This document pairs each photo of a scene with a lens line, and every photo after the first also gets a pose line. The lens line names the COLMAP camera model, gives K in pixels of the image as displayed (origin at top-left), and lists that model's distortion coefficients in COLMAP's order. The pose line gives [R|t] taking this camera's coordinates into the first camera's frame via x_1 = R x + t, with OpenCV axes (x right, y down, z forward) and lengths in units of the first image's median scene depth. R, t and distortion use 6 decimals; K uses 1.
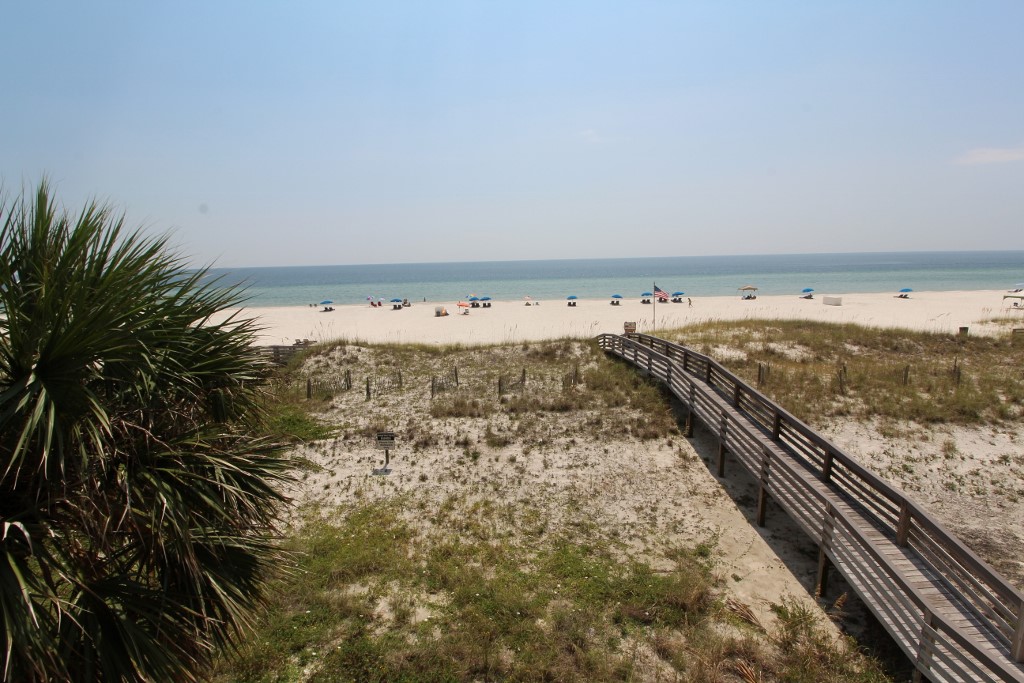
lens RADIAL K [[473.9, 0, 509.0], [0, 473.9, 348.6], [0, 0, 1]] dist [-0.004459, -0.009506]
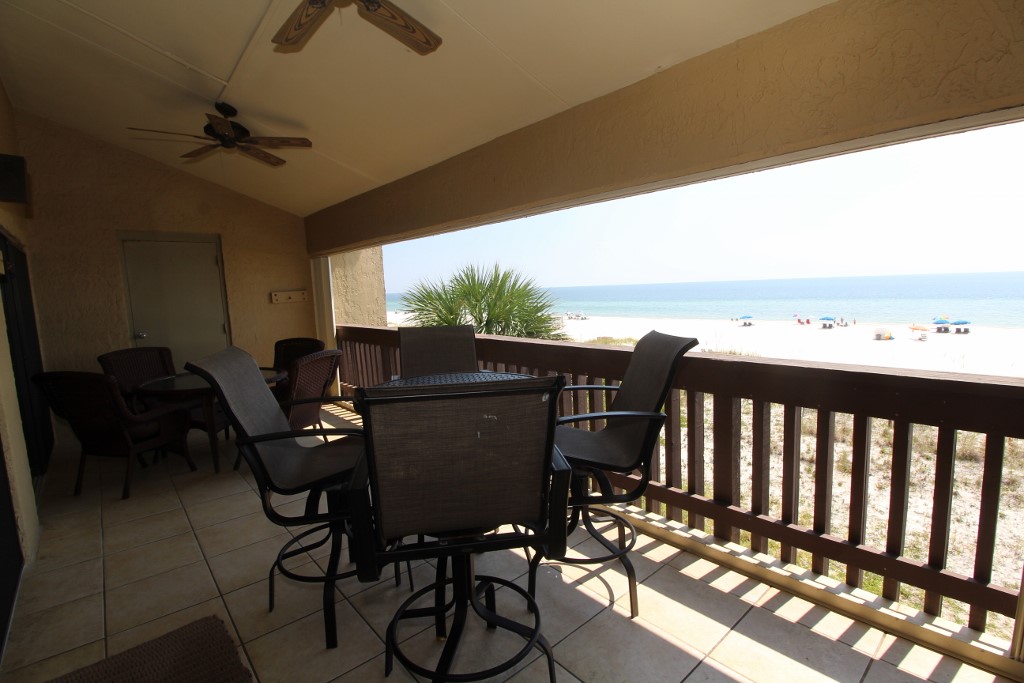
lens RADIAL K [[473.9, 0, 501.9], [0, 473.9, 314.5], [0, 0, 1]] dist [-0.004459, -0.009506]
pose [[0.660421, 0.045270, -0.749530, 0.196739], [-0.119721, 0.991760, -0.045587, 0.018199], [0.741290, 0.119841, 0.660399, -0.143207]]
